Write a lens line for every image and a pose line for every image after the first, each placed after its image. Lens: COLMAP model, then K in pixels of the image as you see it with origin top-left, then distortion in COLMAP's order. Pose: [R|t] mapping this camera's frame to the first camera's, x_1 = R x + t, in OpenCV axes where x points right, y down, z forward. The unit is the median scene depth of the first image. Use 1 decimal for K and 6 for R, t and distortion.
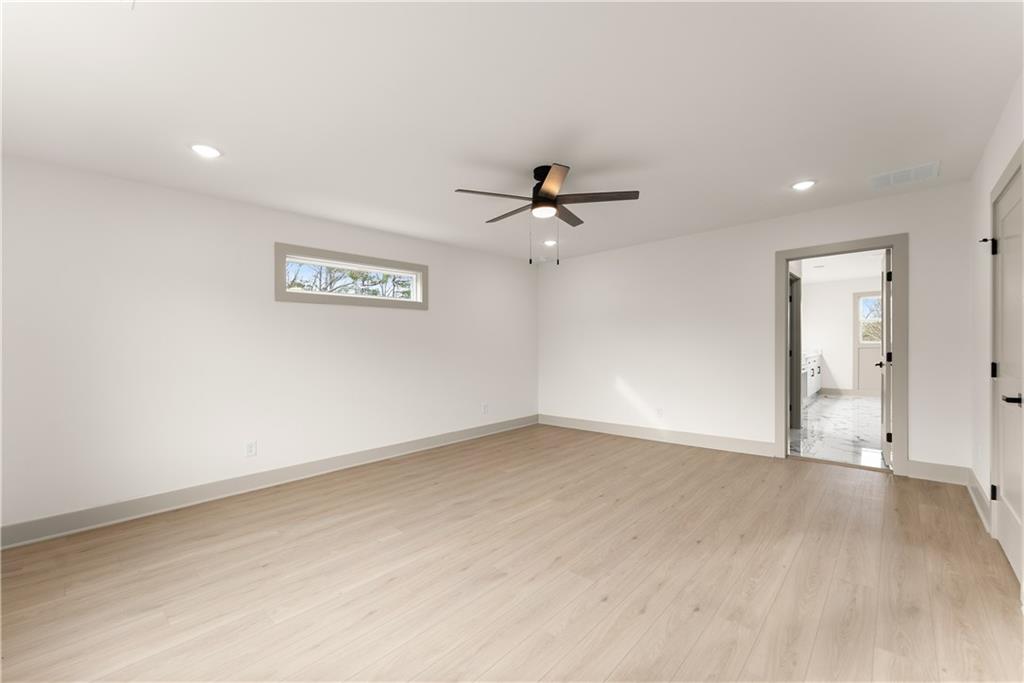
lens RADIAL K [[412.5, 0, 512.0], [0, 412.5, 341.5], [0, 0, 1]] dist [0.000952, 0.000020]
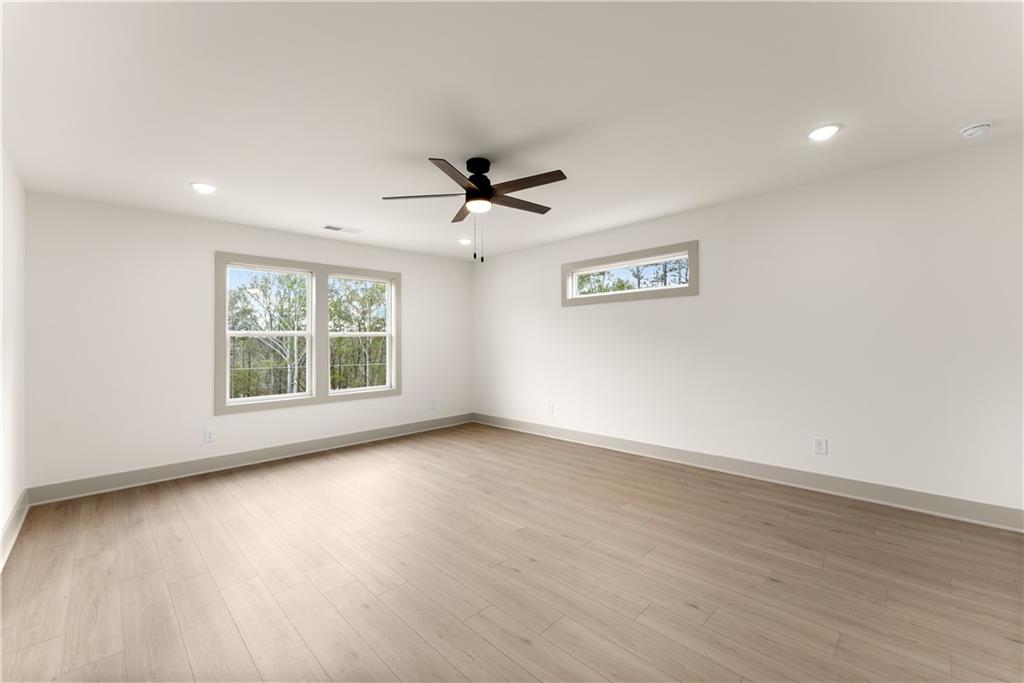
lens RADIAL K [[417.9, 0, 511.3], [0, 417.9, 317.9], [0, 0, 1]] dist [0.000163, -0.000035]
pose [[-0.042365, -0.037878, -0.998384, 0.943461], [0.023673, 0.998962, -0.038905, -0.009888], [0.998822, -0.025283, -0.041424, 1.003604]]
